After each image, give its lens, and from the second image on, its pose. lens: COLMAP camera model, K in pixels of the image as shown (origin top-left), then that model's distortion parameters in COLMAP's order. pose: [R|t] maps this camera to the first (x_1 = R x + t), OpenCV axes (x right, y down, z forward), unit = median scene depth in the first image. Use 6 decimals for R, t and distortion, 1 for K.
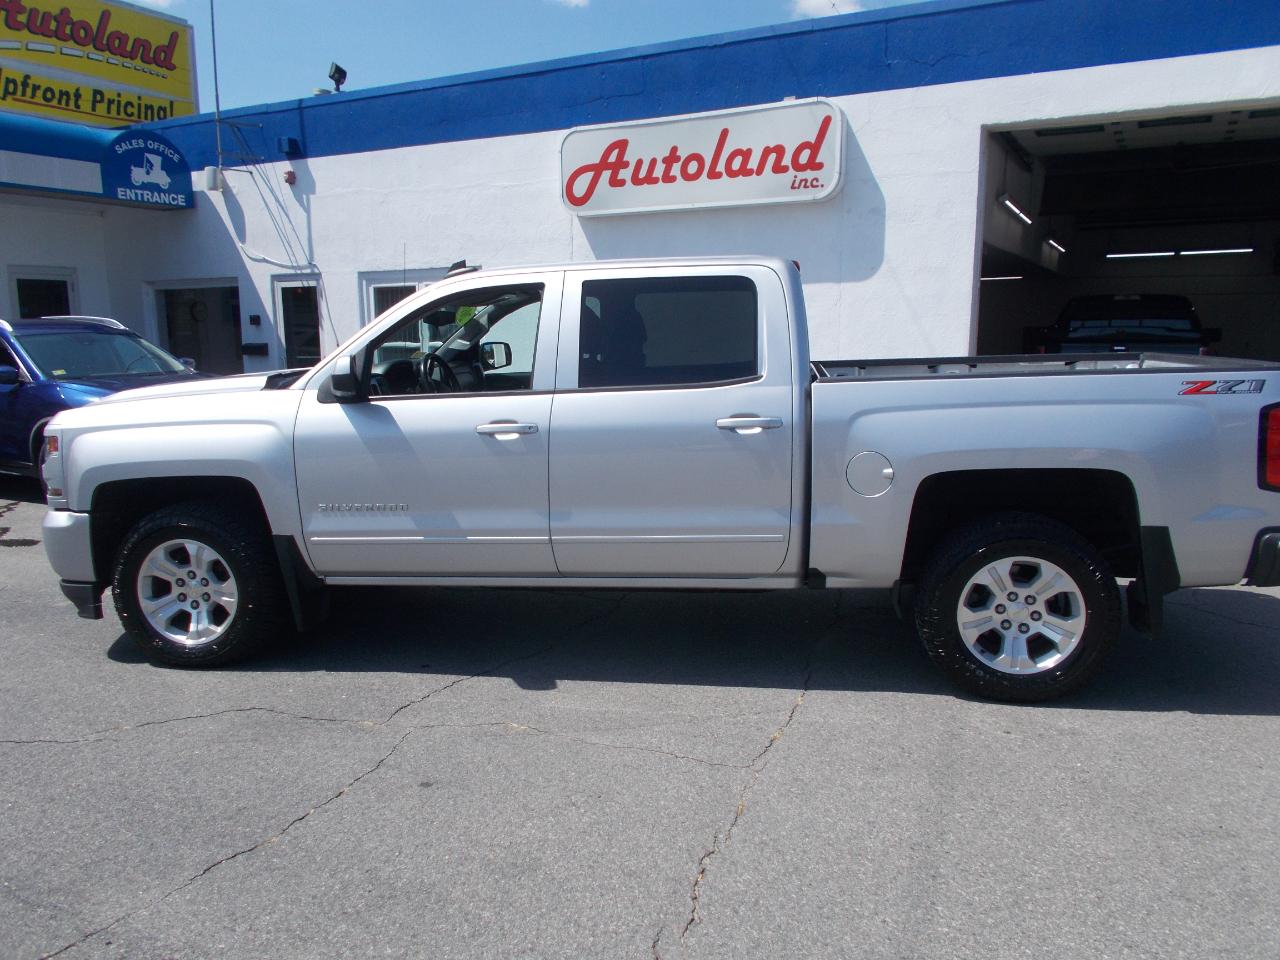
lens RADIAL K [[996.9, 0, 640.0], [0, 996.9, 480.0], [0, 0, 1]] dist [-0.000199, 0.003765]
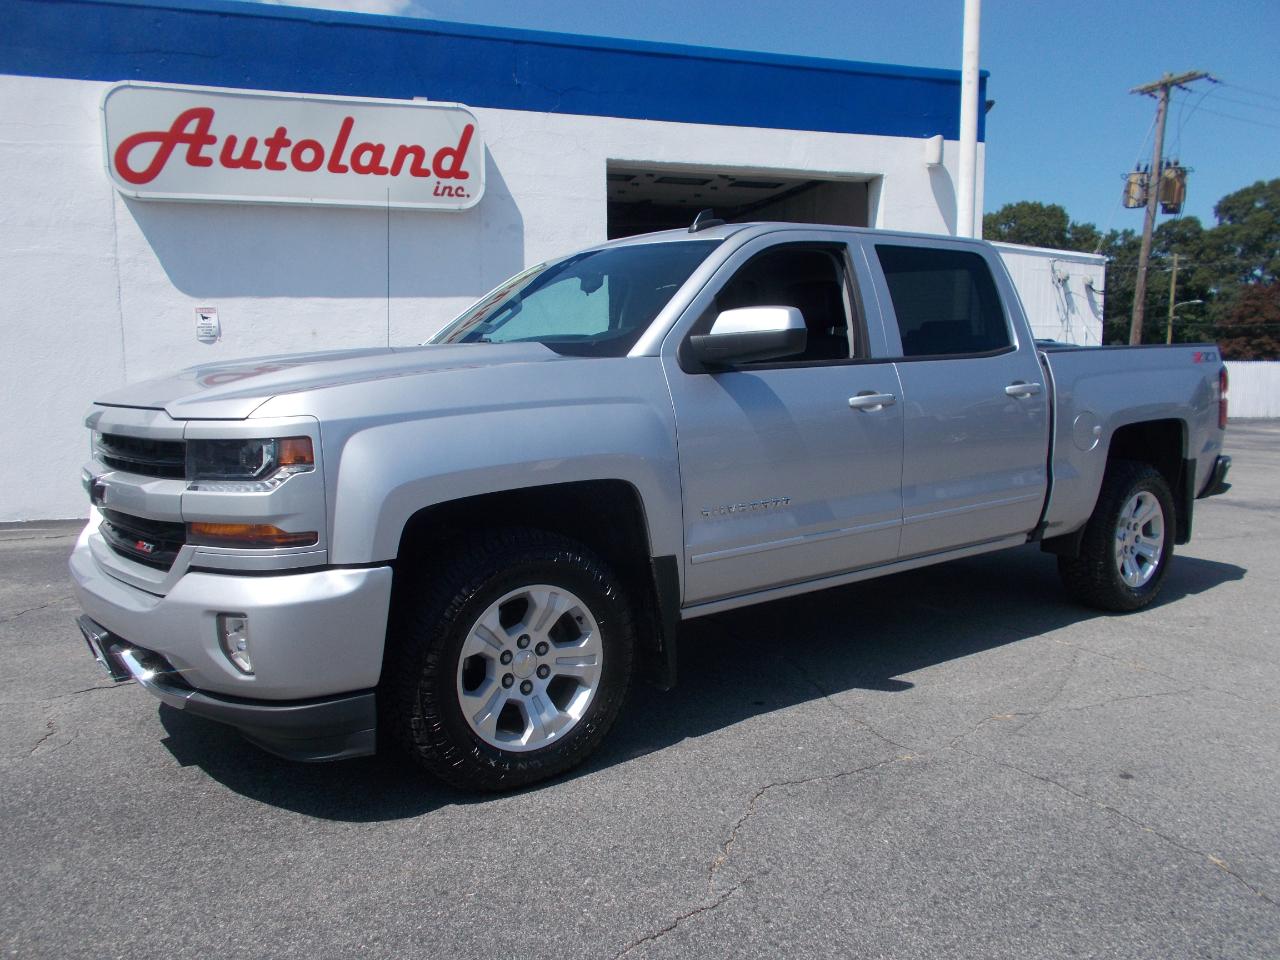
lens RADIAL K [[986.0, 0, 642.3], [0, 986.0, 489.7], [0, 0, 1]] dist [0.070969, -0.121332]
pose [[0.713684, -0.078820, 0.696019, -0.359810], [0.108043, 0.994145, 0.001796, 0.001759], [-0.692085, 0.073919, 0.718021, 0.206021]]
